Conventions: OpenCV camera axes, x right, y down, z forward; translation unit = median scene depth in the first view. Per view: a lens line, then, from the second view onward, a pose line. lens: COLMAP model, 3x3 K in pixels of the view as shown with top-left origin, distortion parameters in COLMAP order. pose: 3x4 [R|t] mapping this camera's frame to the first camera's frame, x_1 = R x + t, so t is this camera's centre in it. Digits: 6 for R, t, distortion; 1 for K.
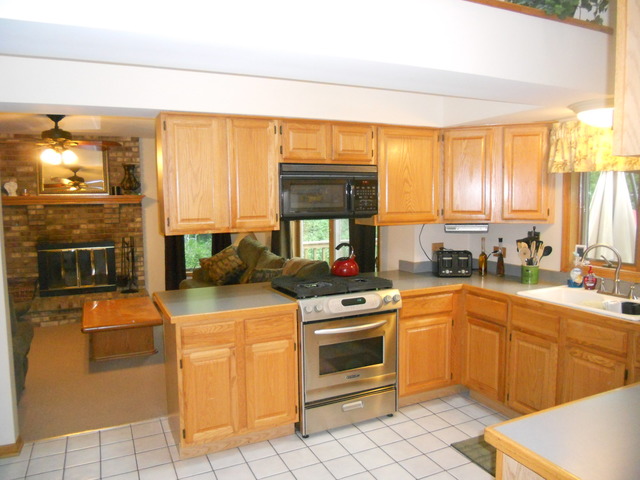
lens RADIAL K [[481.4, 0, 320.0], [0, 481.4, 240.0], [0, 0, 1]] dist [-0.058358, 0.005725]
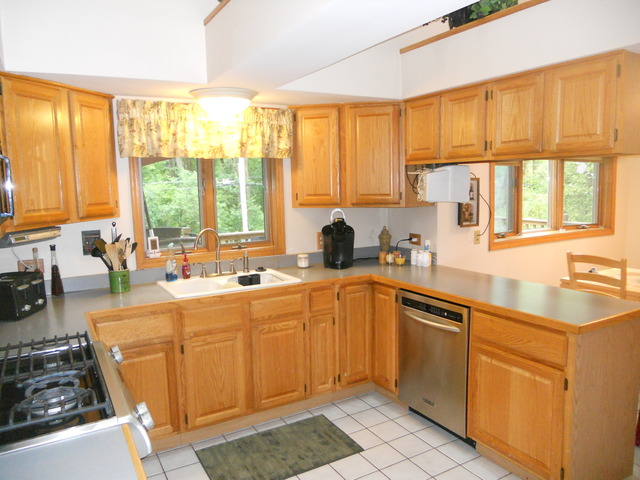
lens RADIAL K [[499.2, 0, 320.0], [0, 499.2, 240.0], [0, 0, 1]] dist [0.002166, 0.001891]
pose [[-0.076927, -0.107713, 0.991201, -0.256018], [0.111817, 0.986944, 0.115928, -0.034406], [-0.990747, 0.119751, -0.063878, 0.421320]]
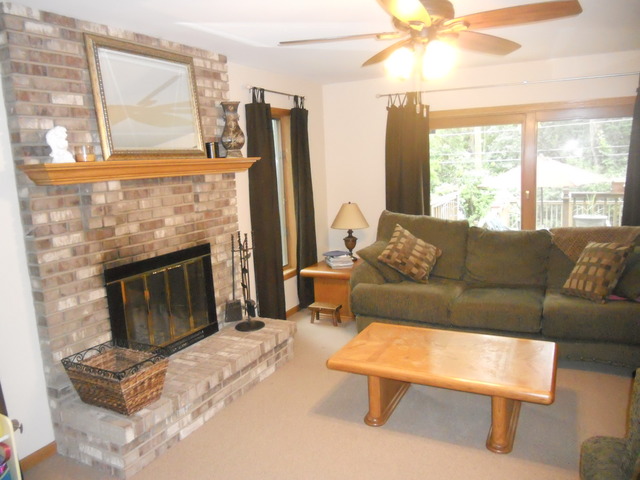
lens RADIAL K [[481.4, 0, 320.0], [0, 481.4, 240.0], [0, 0, 1]] dist [-0.058358, 0.005725]
pose [[0.789008, -0.125280, 0.601474, -0.743588], [0.091449, 0.992031, 0.086666, -0.042093], [-0.607539, -0.013376, 0.794178, 0.539077]]
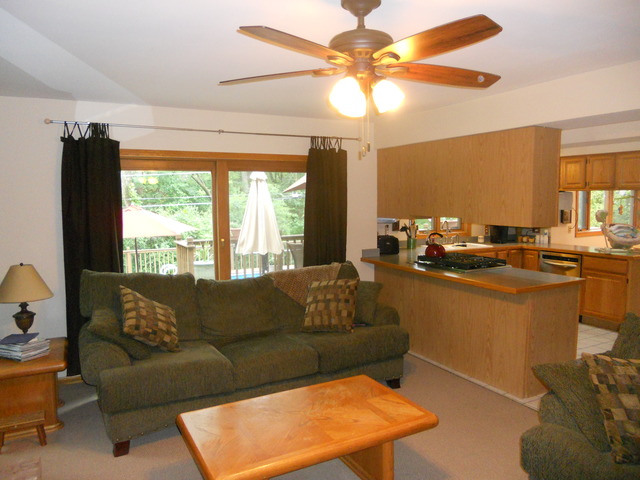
lens RADIAL K [[499.2, 0, 320.0], [0, 499.2, 240.0], [0, 0, 1]] dist [0.002166, 0.001891]
pose [[-0.045764, -0.080449, 0.995708, -0.821990], [0.095732, 0.991811, 0.084535, -0.076362], [-0.994355, 0.099190, -0.037688, 0.836000]]
